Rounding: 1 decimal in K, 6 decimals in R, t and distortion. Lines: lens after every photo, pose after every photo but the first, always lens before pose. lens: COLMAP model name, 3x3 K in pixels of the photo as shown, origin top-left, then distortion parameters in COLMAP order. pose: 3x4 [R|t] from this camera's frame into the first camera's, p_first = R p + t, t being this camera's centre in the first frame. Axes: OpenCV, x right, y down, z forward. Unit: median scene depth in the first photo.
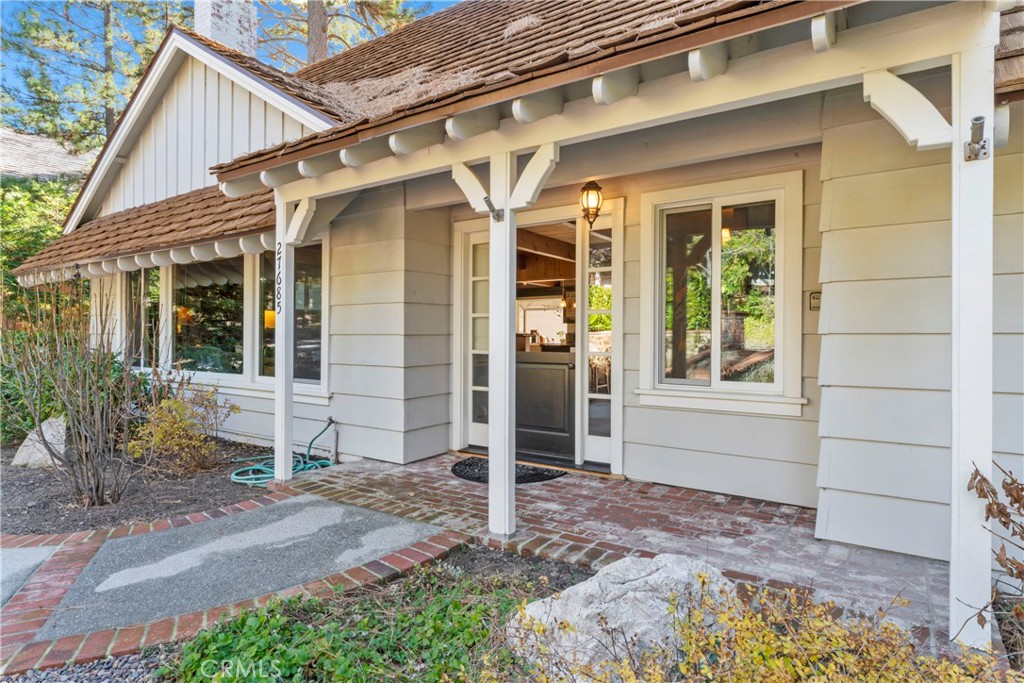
lens RADIAL K [[561.6, 0, 512.9], [0, 561.6, 338.5], [0, 0, 1]] dist [0.001301, 0.000101]
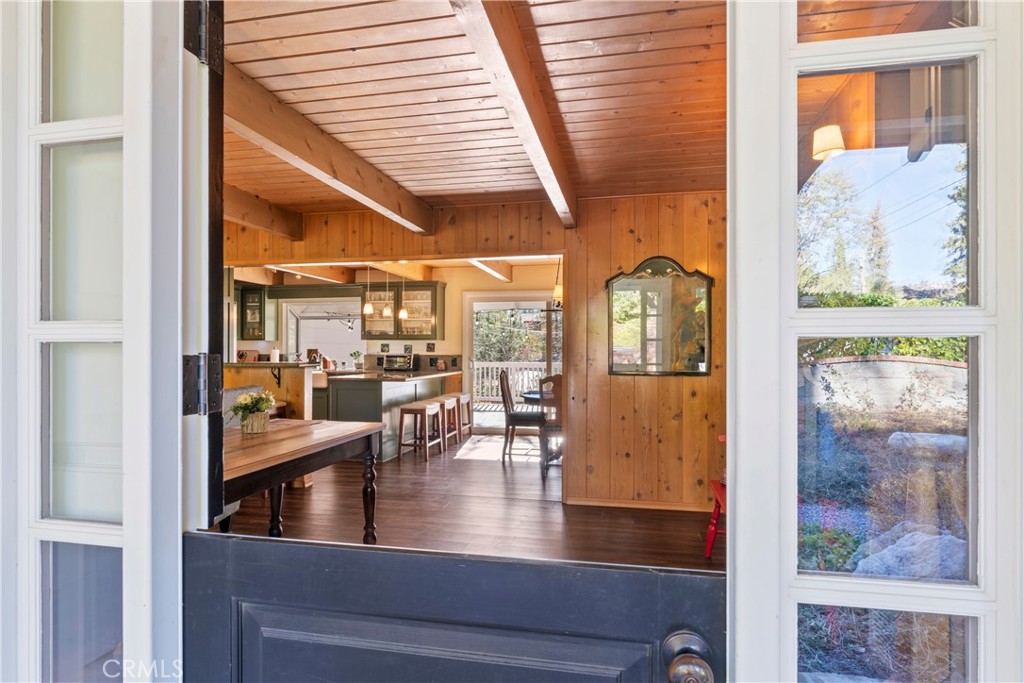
lens RADIAL K [[561.6, 0, 512.1], [0, 561.6, 344.4], [0, 0, 1]] dist [0.001301, 0.000101]
pose [[0.922664, -0.005455, 0.385566, -0.000314], [0.009159, 0.999928, -0.007771, -0.014507], [-0.385496, 0.010702, 0.922647, 0.323849]]
